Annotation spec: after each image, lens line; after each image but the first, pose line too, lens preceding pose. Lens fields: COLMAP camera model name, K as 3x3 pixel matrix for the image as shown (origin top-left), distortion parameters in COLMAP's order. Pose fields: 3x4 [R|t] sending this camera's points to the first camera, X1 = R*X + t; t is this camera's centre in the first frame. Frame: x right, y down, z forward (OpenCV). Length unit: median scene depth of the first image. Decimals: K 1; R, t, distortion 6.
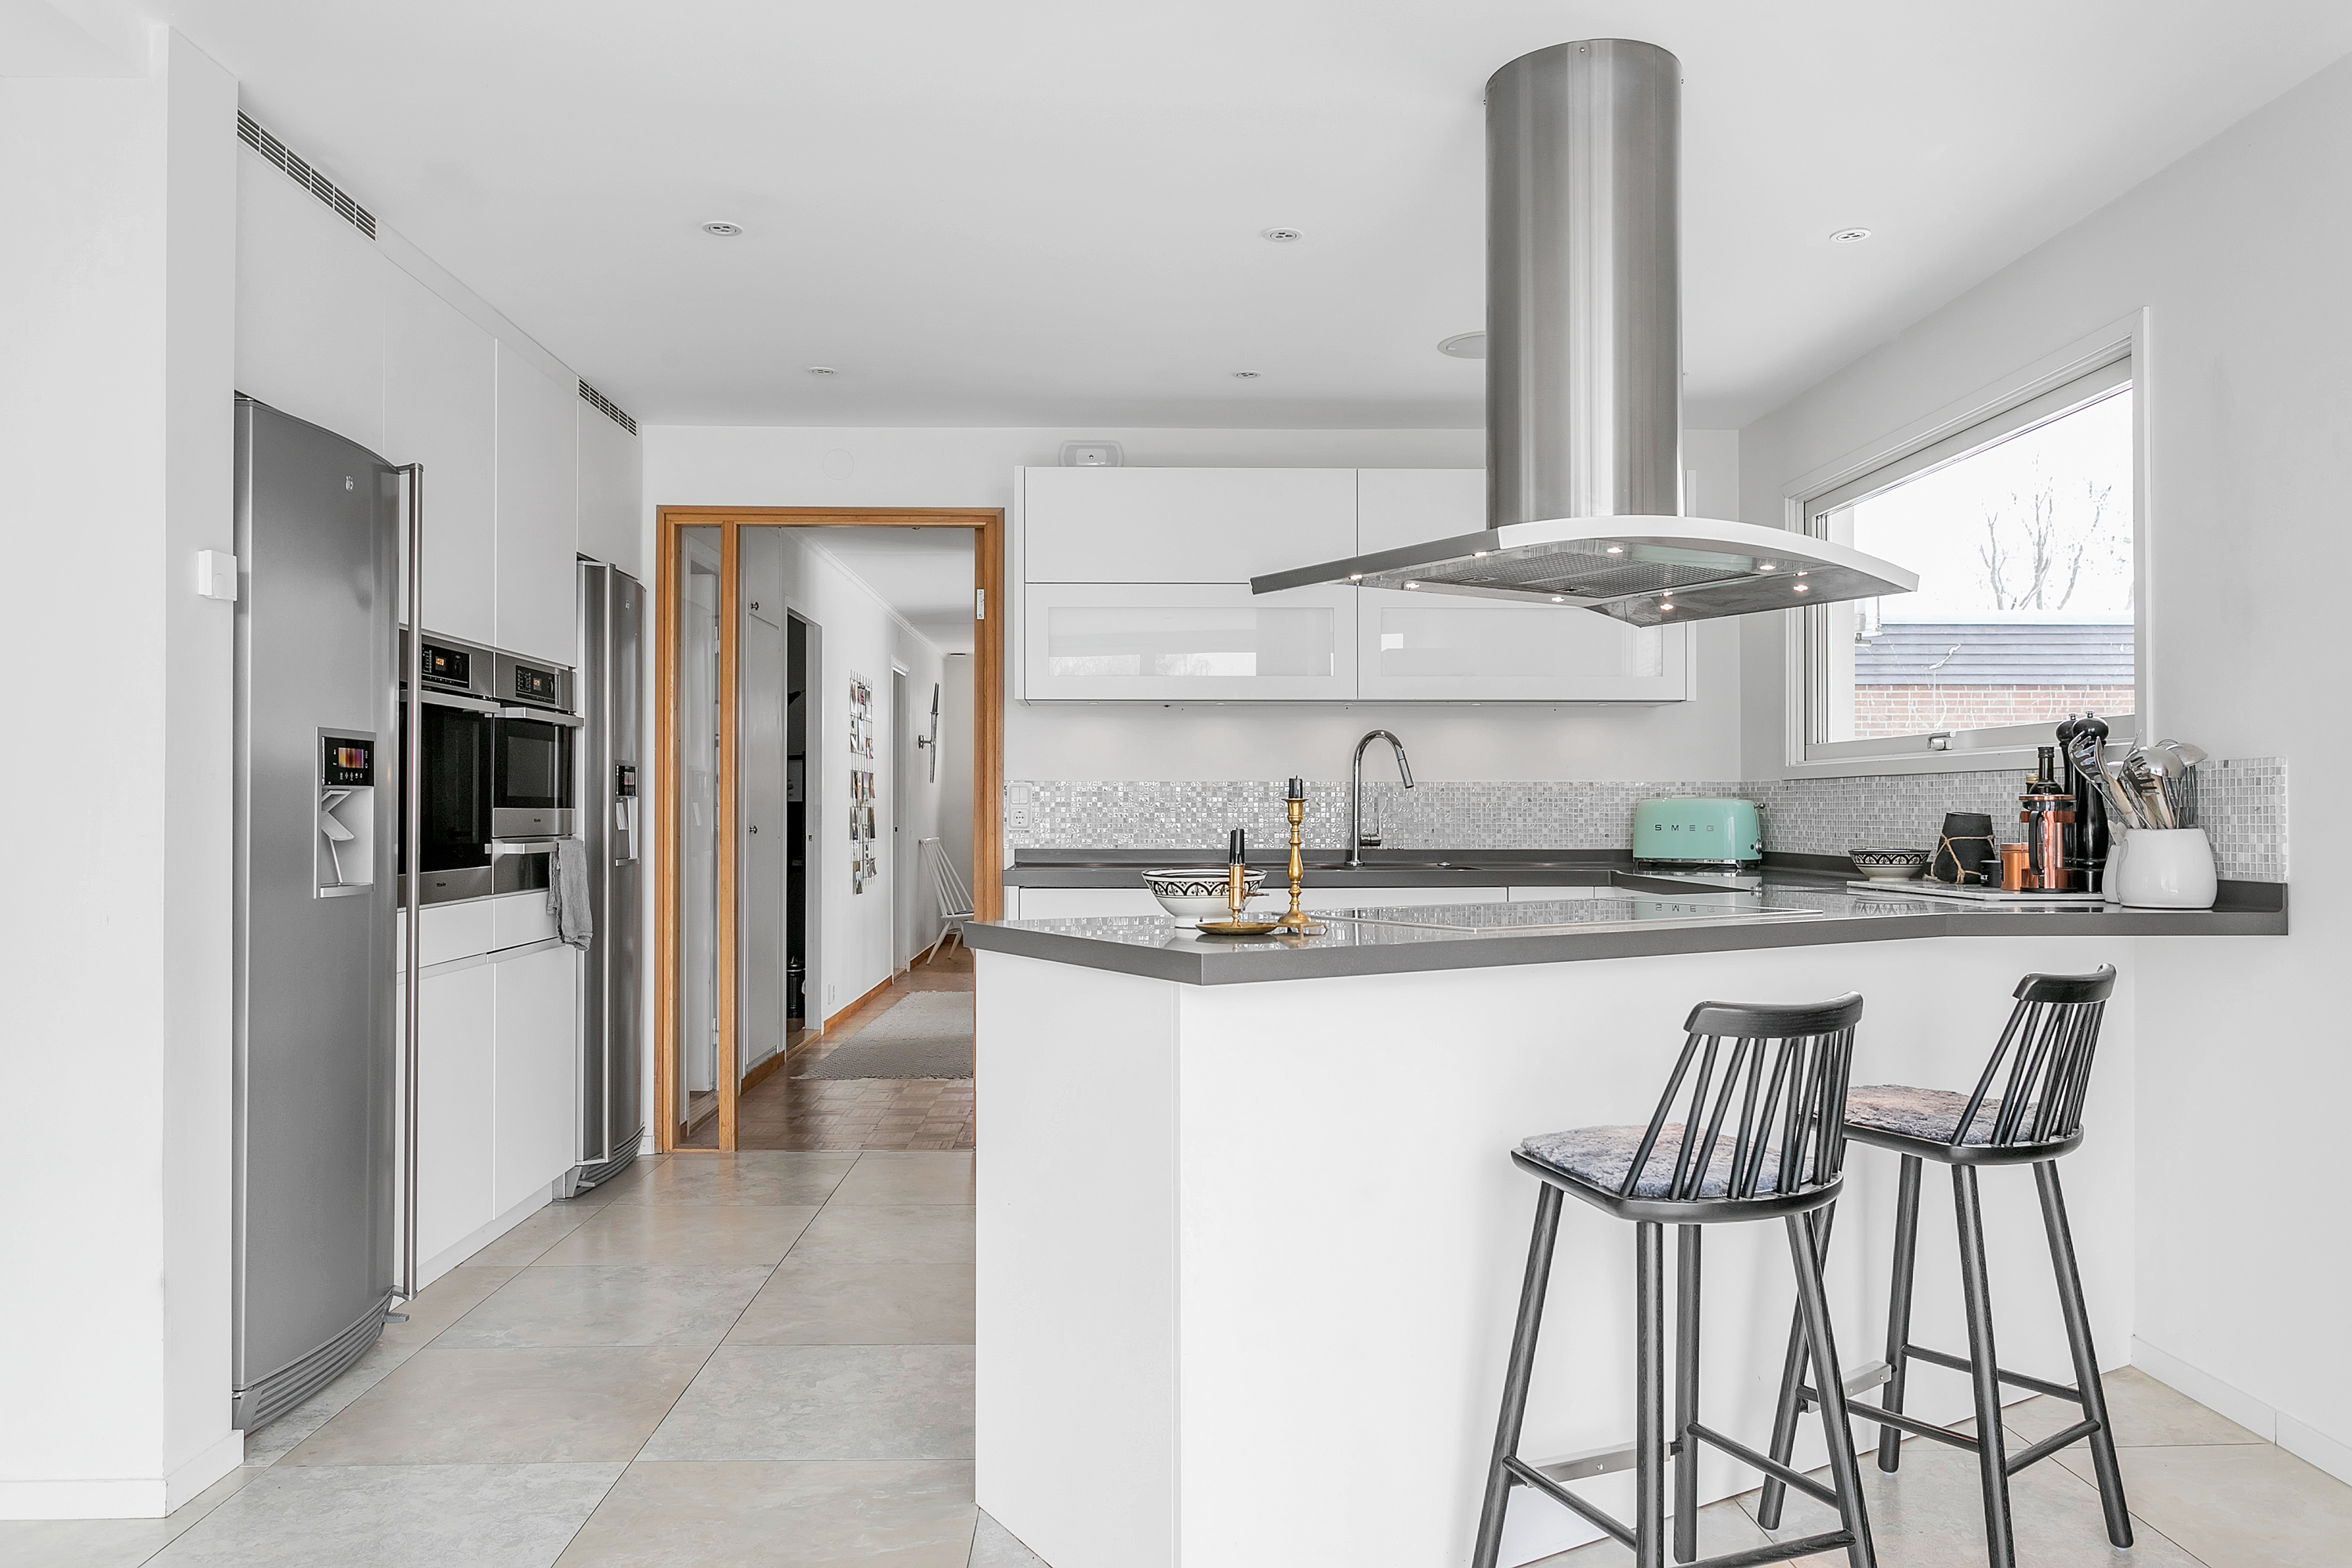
lens RADIAL K [[1702.7, 0, 1176.1], [0, 1702.7, 791.1], [0, 0, 1]] dist [0.005704, -0.000198]
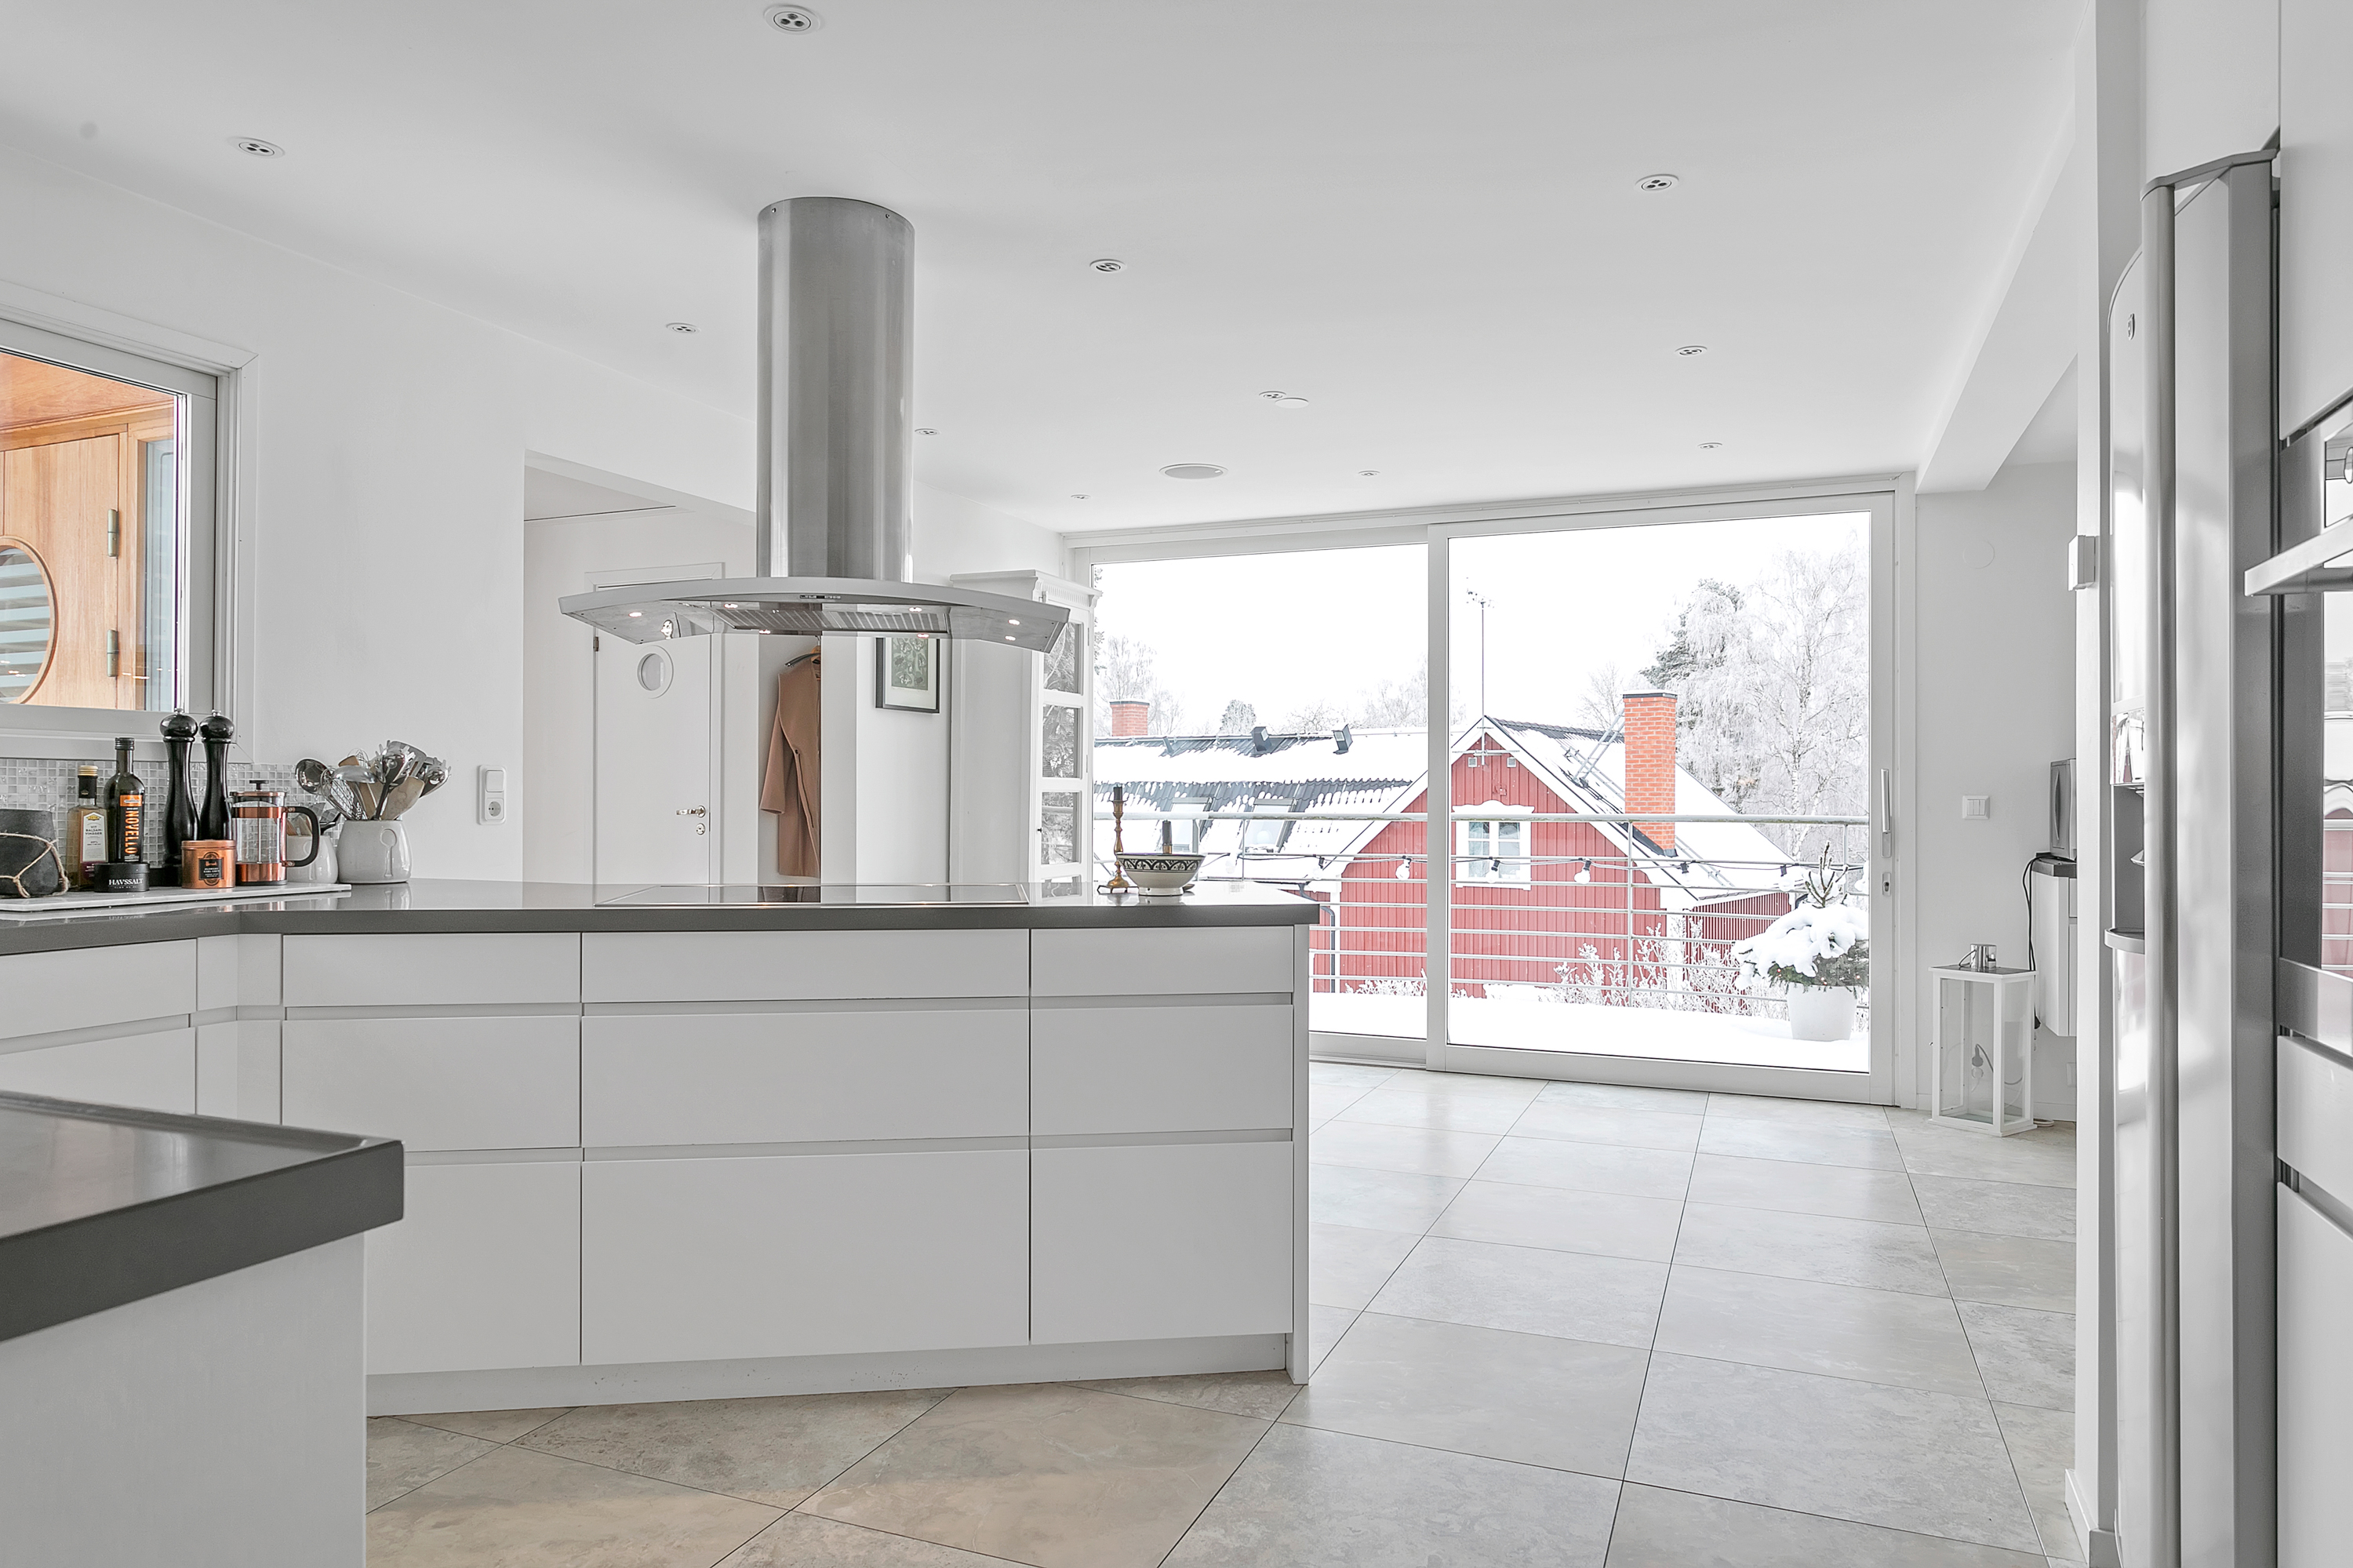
lens RADIAL K [[1447.9, 0, 1176.8], [0, 1447.9, 790.8], [0, 0, 1]] dist [0.000515, 0.000102]
pose [[-0.913752, 0.001833, 0.406269, -0.409371], [-0.006667, 0.999788, -0.019506, 0.016068], [-0.406218, -0.020532, -0.913545, 1.807042]]
